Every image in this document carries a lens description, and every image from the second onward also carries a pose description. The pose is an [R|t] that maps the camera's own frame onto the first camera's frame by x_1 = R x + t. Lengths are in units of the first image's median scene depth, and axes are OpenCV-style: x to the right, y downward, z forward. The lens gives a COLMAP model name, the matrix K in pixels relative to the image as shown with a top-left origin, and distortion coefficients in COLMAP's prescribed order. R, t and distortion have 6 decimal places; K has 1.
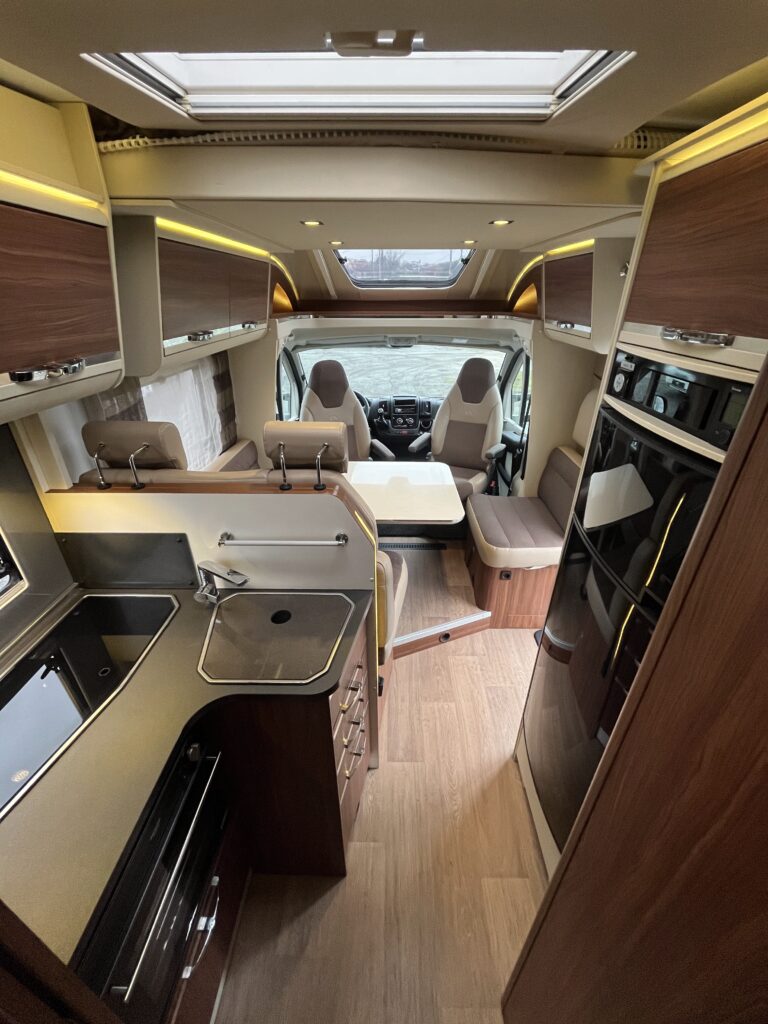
lens RADIAL K [[411.7, 0, 388.2], [0, 411.7, 512.8], [0, 0, 1]] dist [-0.002335, -0.000435]
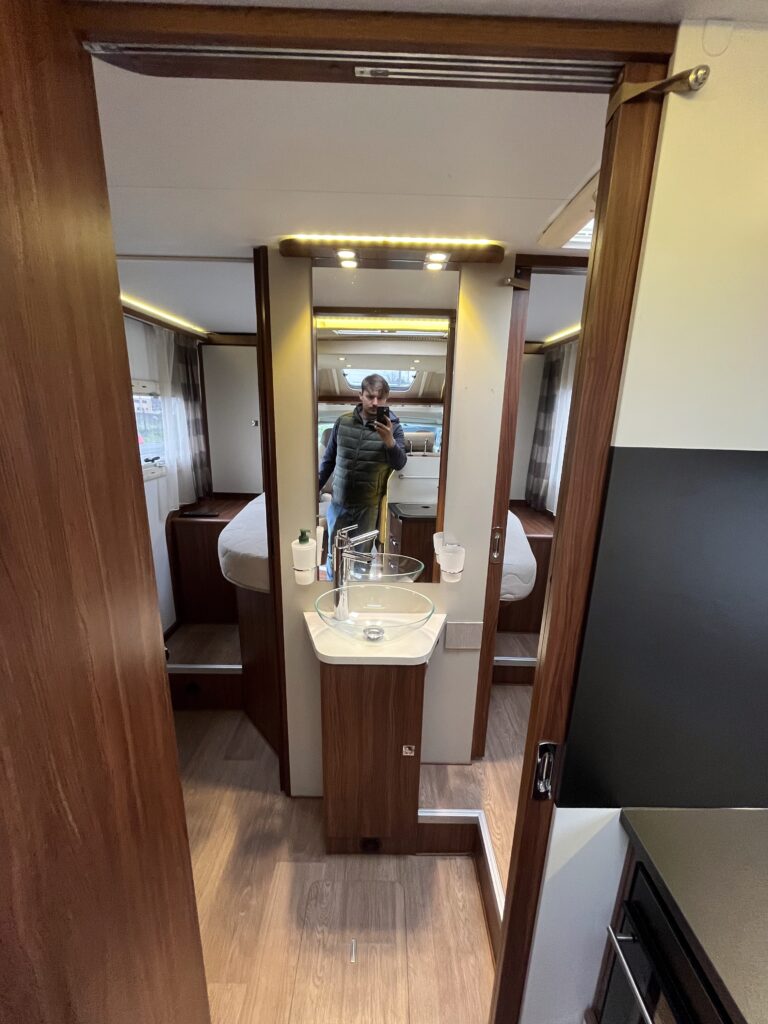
lens RADIAL K [[411.7, 0, 384.0], [0, 411.7, 513.3], [0, 0, 1]] dist [-0.002335, -0.000435]
pose [[0.999665, 0.020095, 0.016290, 0.045871], [-0.015681, 0.971566, -0.236247, 0.416735], [-0.020574, 0.235913, 0.971556, -0.638306]]
